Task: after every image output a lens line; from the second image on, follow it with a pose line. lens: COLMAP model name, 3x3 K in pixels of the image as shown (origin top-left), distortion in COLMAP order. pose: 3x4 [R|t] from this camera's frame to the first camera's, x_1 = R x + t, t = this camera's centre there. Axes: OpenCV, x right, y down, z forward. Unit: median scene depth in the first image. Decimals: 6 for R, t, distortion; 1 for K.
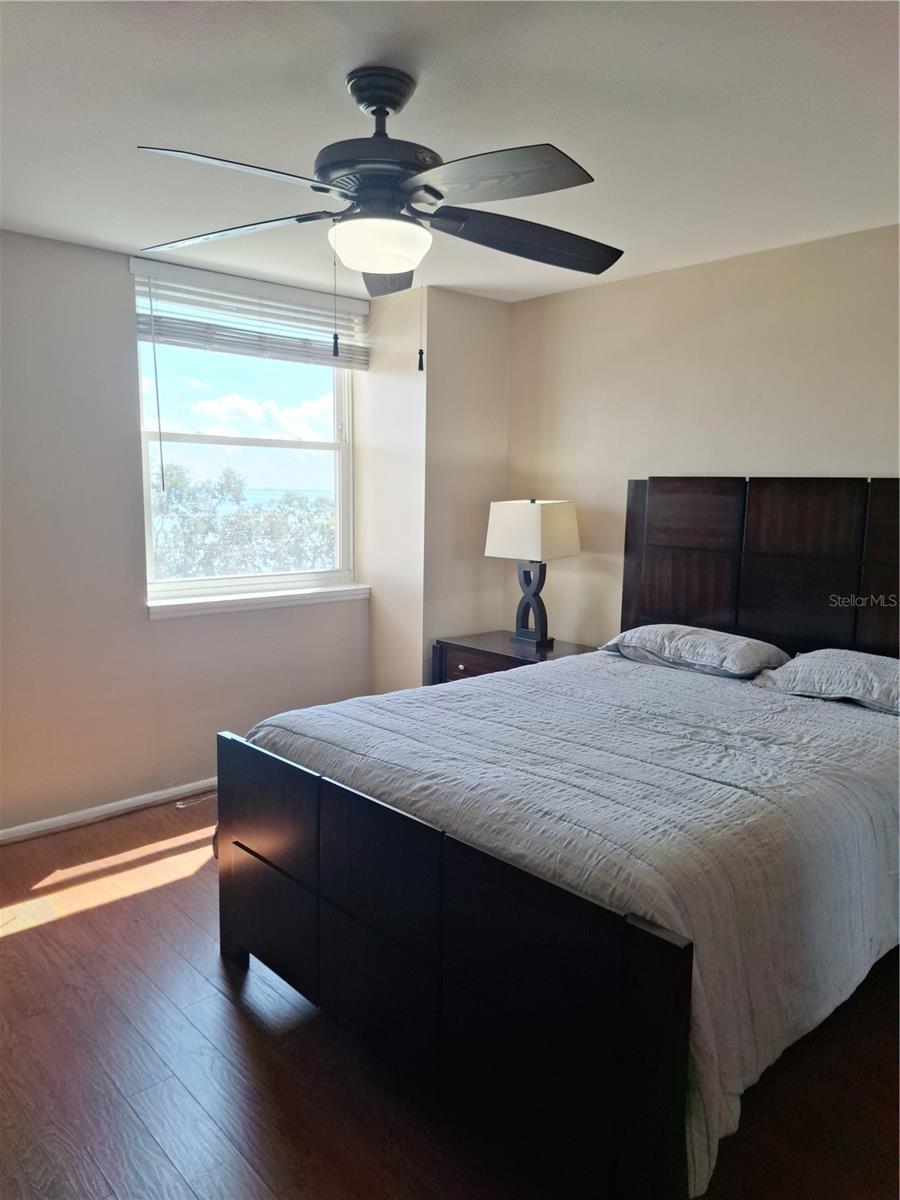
lens RADIAL K [[853.6, 0, 445.1], [0, 853.6, 602.6], [0, 0, 1]] dist [0.072234, -0.000143]
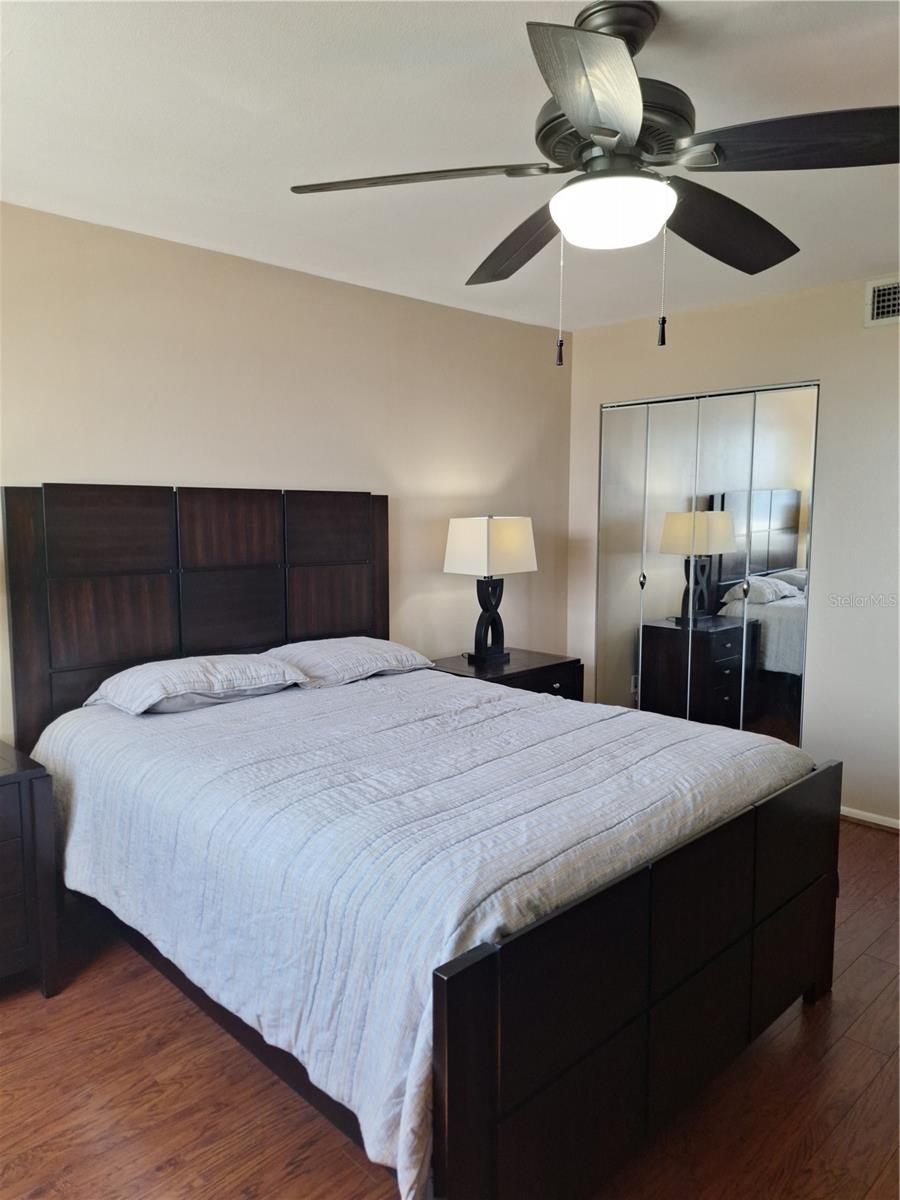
lens RADIAL K [[853.6, 0, 445.5], [0, 853.6, 601.2], [0, 0, 1]] dist [0.072234, -0.000143]
pose [[-0.056240, -0.131827, 0.989676, -0.756068], [0.129790, 0.981868, 0.138163, -0.148356], [-0.989945, 0.136220, -0.038111, 0.988552]]
